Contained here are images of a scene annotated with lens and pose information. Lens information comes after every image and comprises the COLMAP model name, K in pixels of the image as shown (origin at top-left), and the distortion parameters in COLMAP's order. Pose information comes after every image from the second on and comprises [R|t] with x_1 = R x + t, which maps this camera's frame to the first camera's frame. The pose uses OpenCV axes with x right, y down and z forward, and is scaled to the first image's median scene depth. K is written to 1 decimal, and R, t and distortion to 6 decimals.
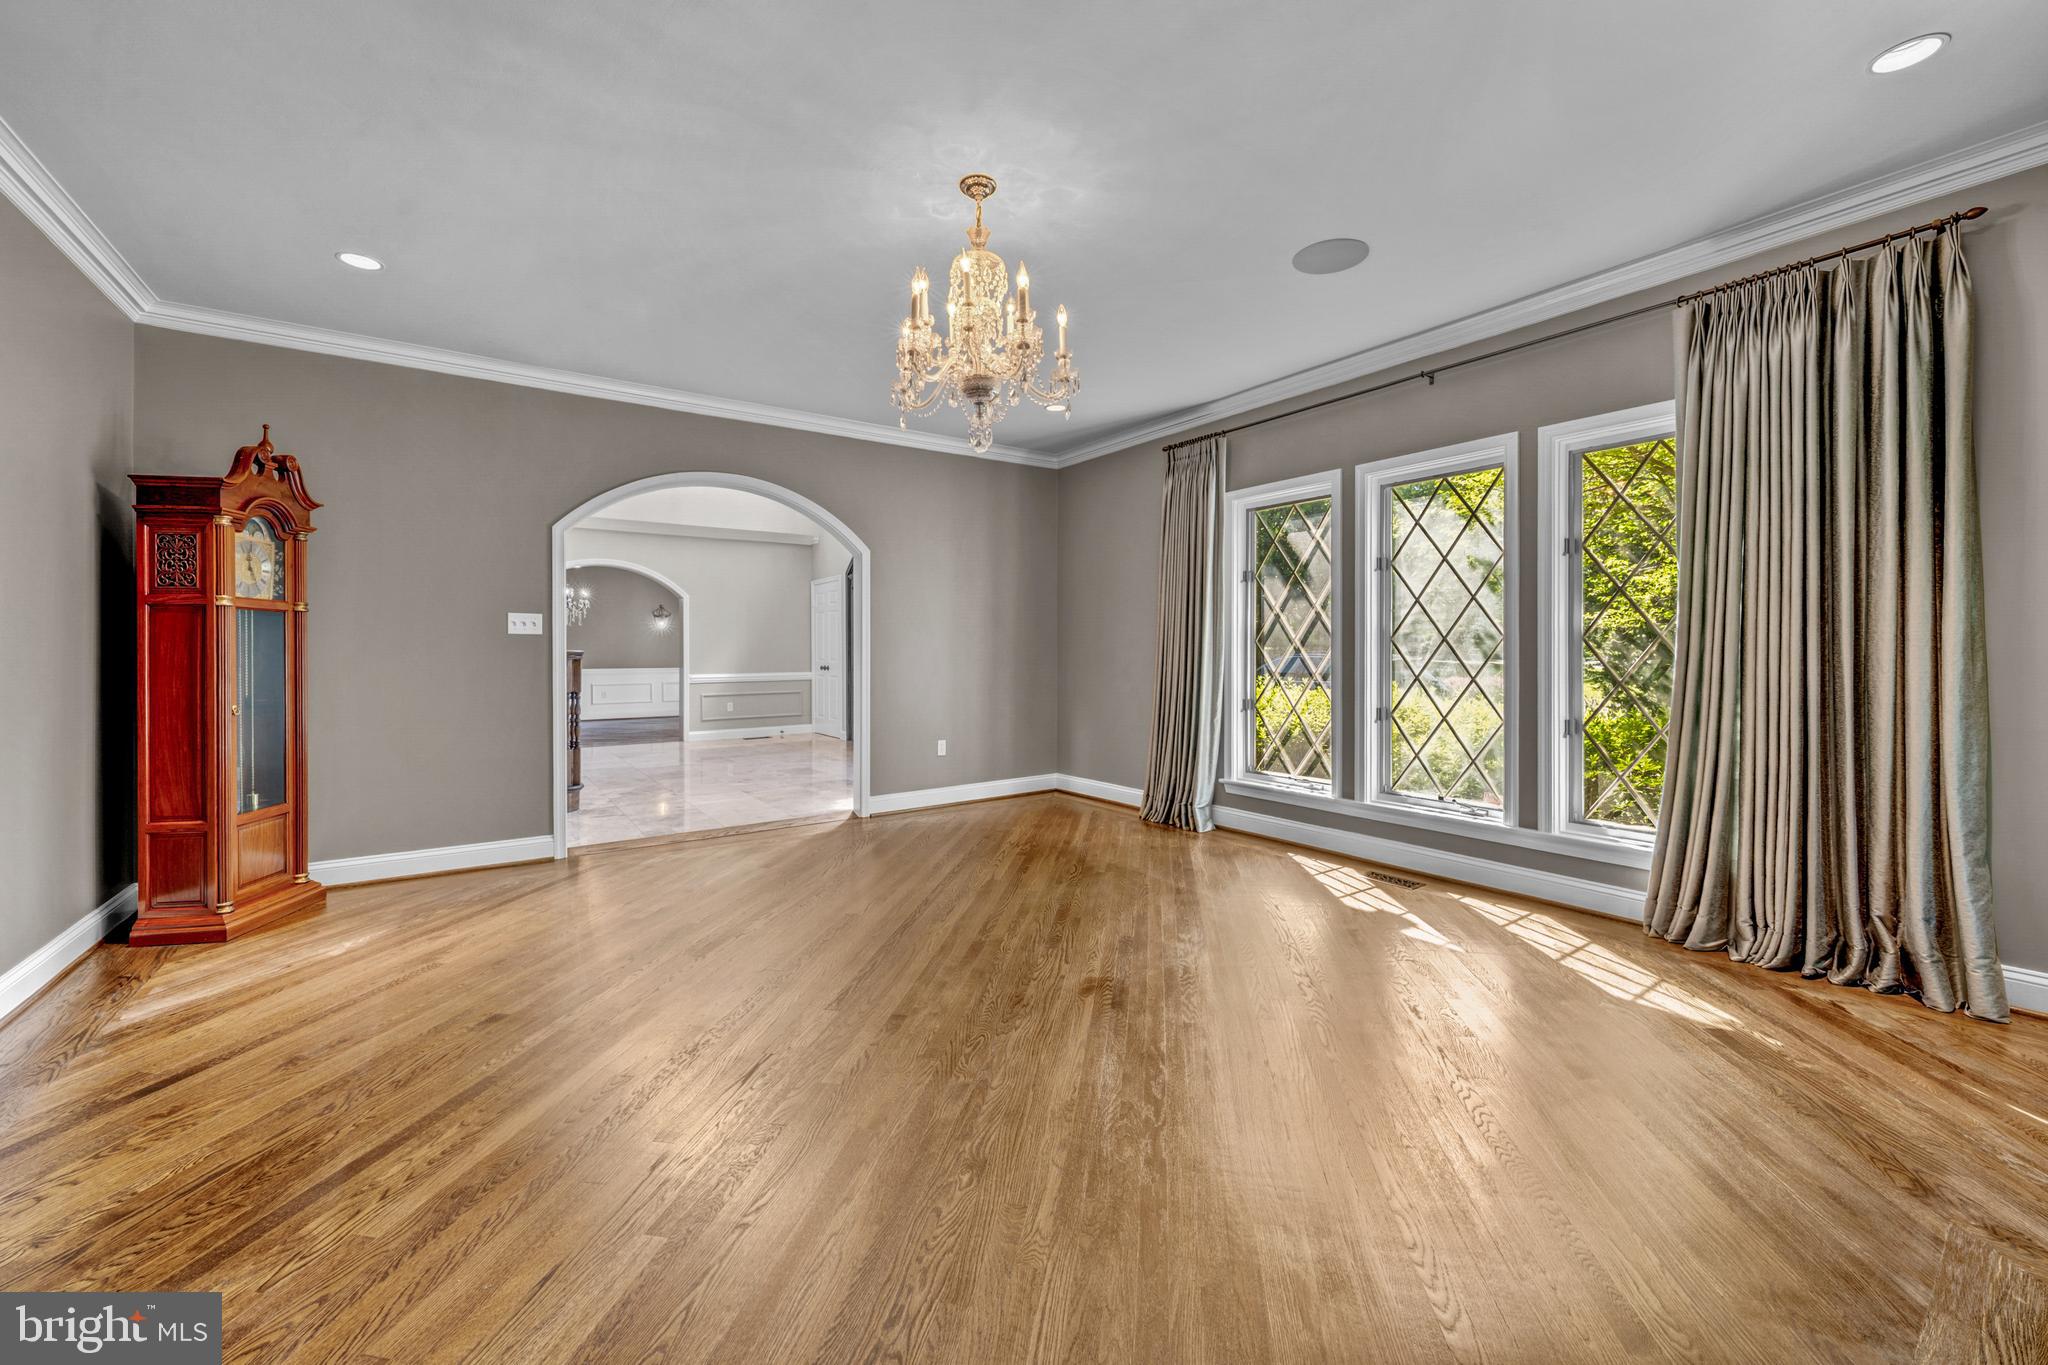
lens RADIAL K [[817.9, 0, 1010.0], [0, 817.9, 656.7], [0, 0, 1]] dist [0.000535, 0.000273]
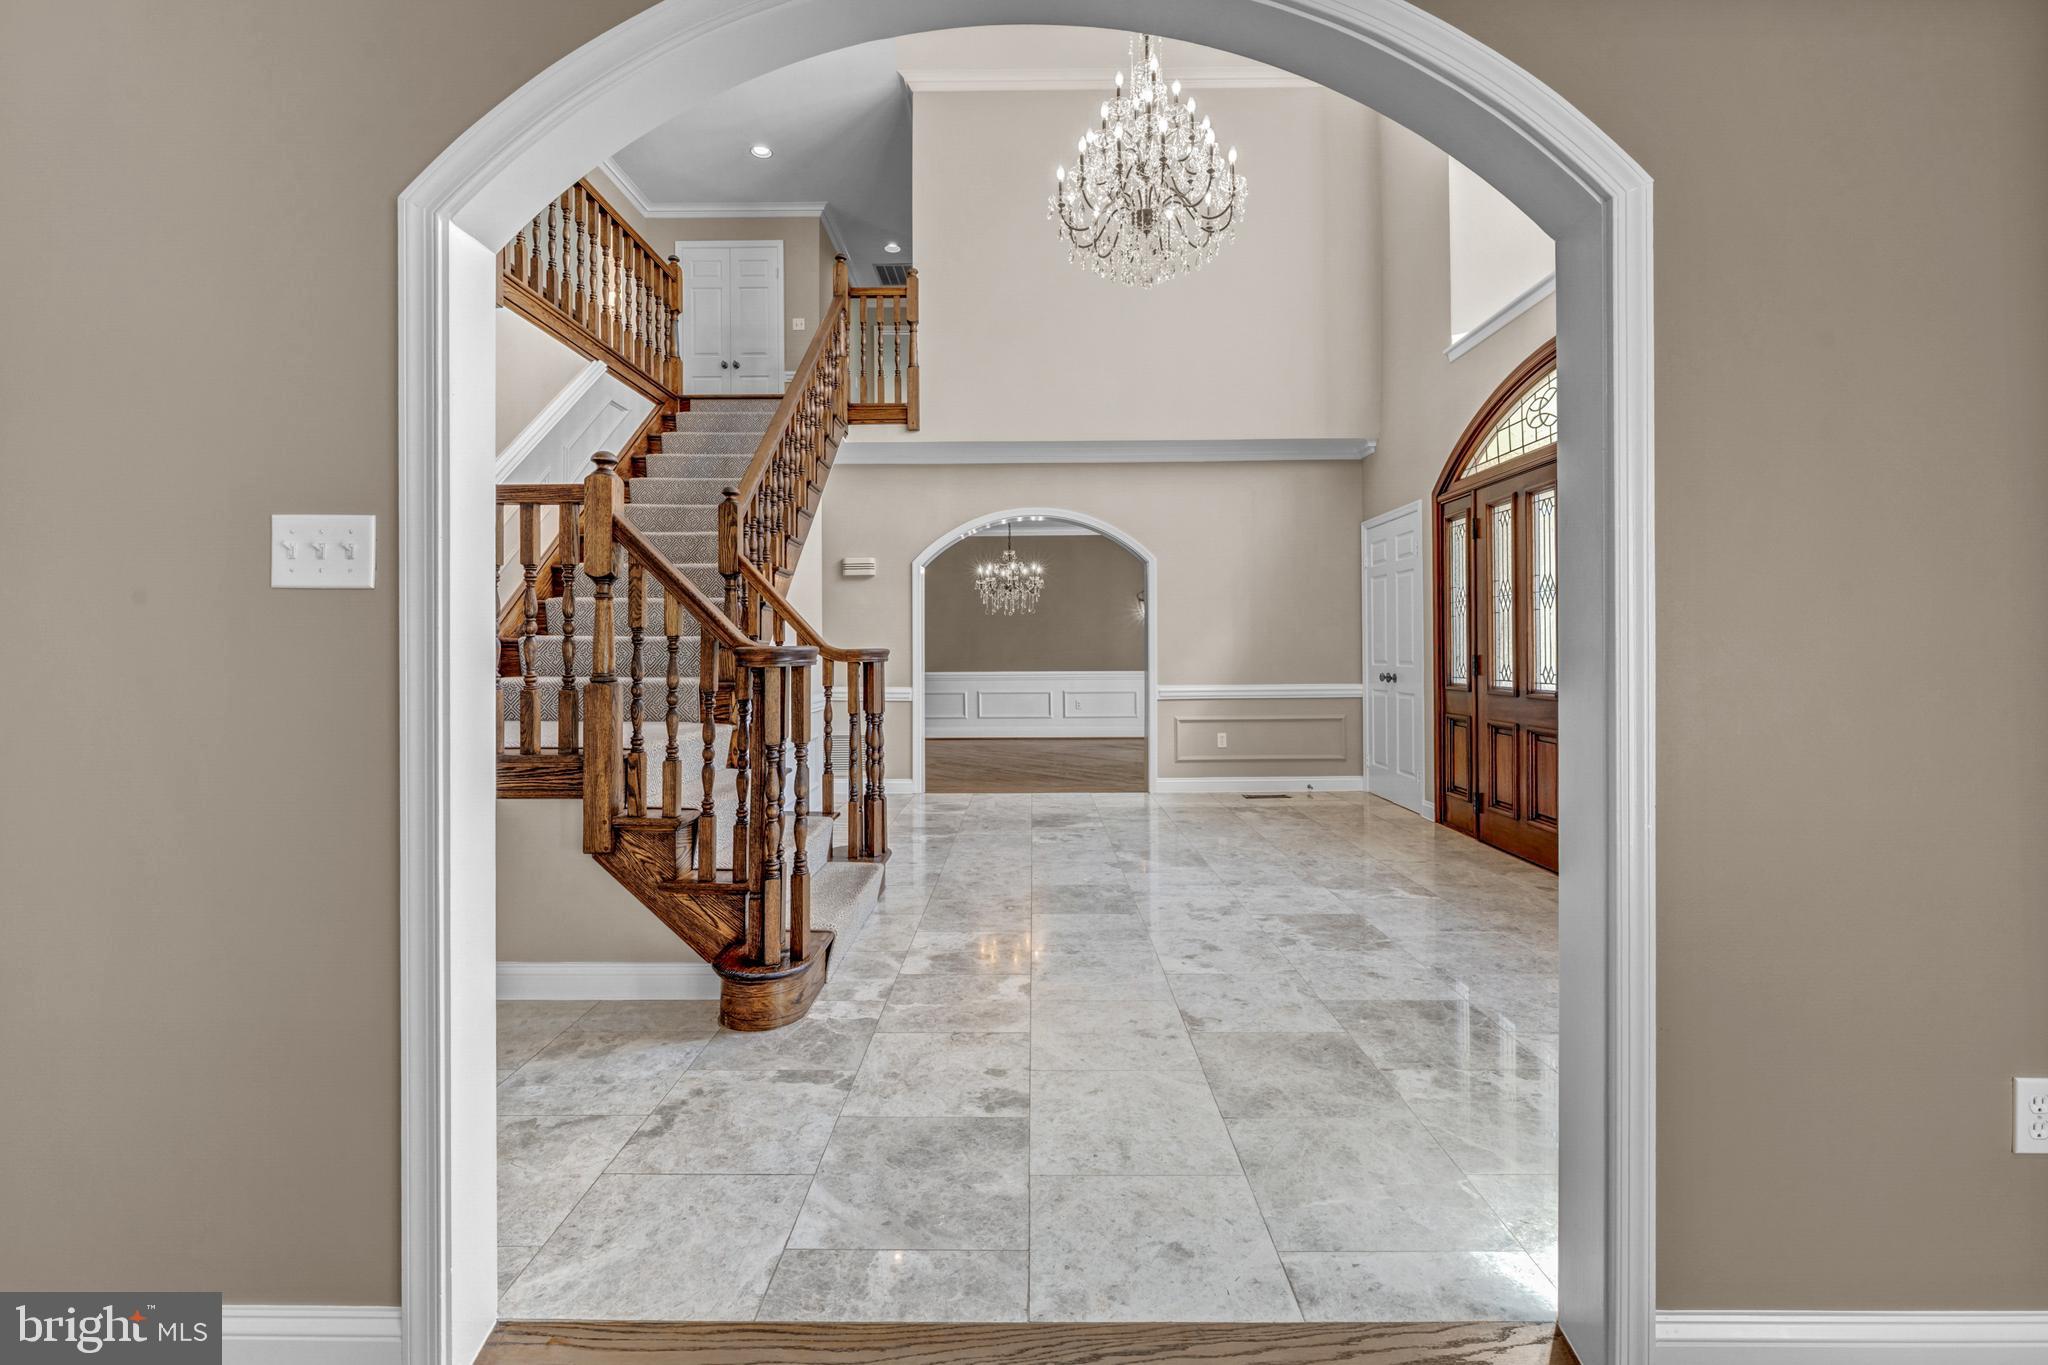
lens RADIAL K [[868.6, 0, 1019.0], [0, 868.6, 650.0], [0, 0, 1]] dist [0.002128, 0.000033]
pose [[0.819180, -0.002721, -0.573531, -0.207946], [0.000219, 0.999990, -0.004431, -0.004405], [0.573537, 0.003504, 0.819172, 0.833361]]
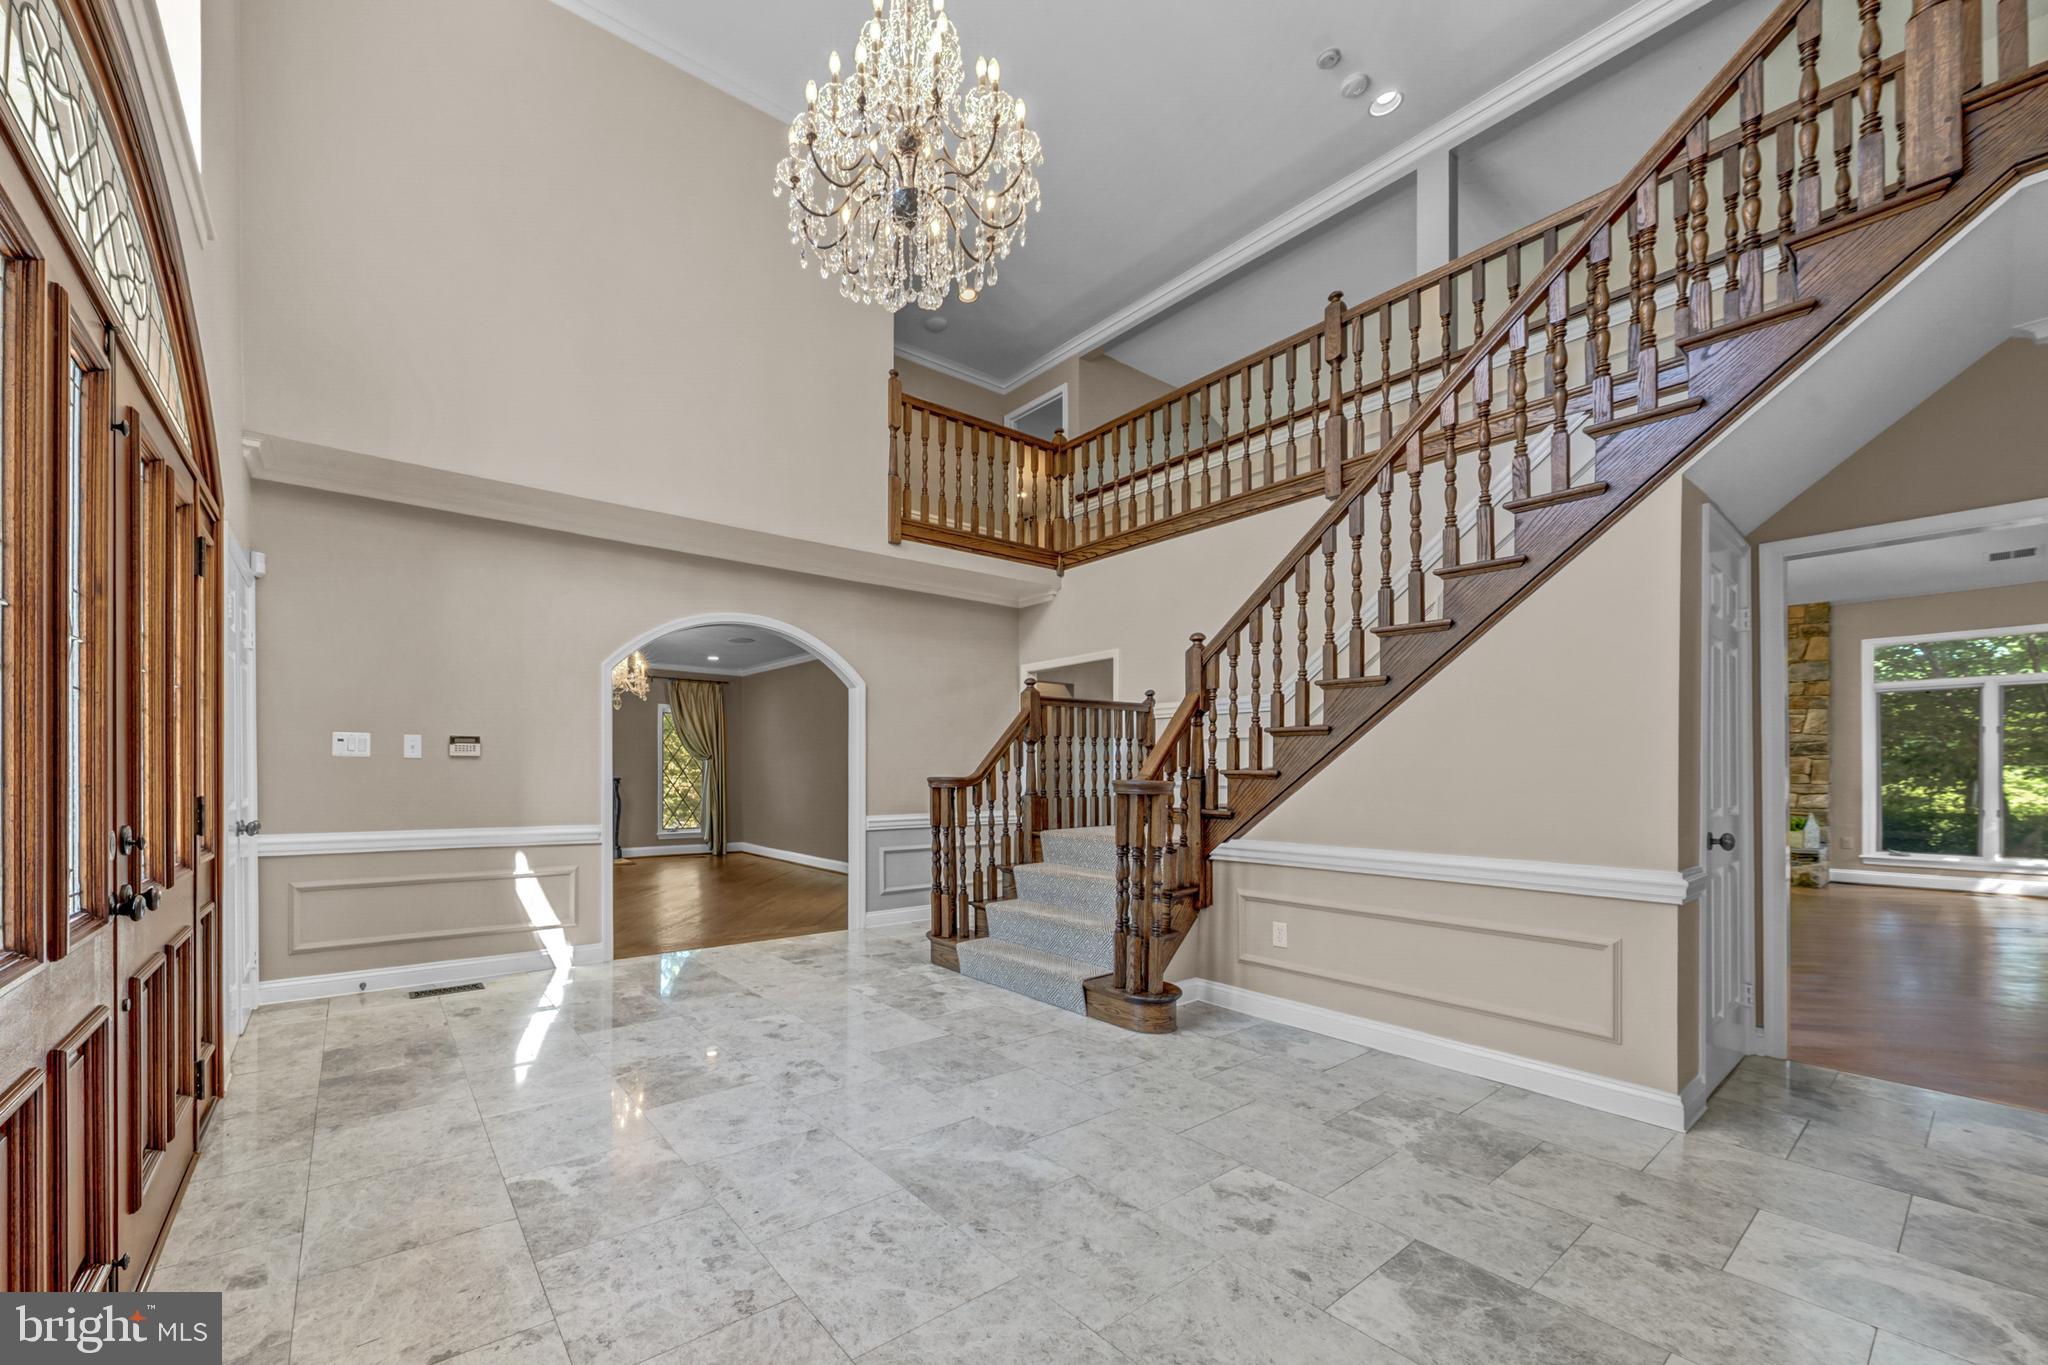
lens RADIAL K [[778.5, 0, 884.8], [0, 778.5, 773.2], [0, 0, 1]] dist [0.000821, -0.000006]
pose [[-1.000000, 0.000216, 0.000260, -0.566018], [0.000217, 0.999984, 0.005731, -0.019896], [-0.000259, 0.005731, -0.999984, 2.146495]]
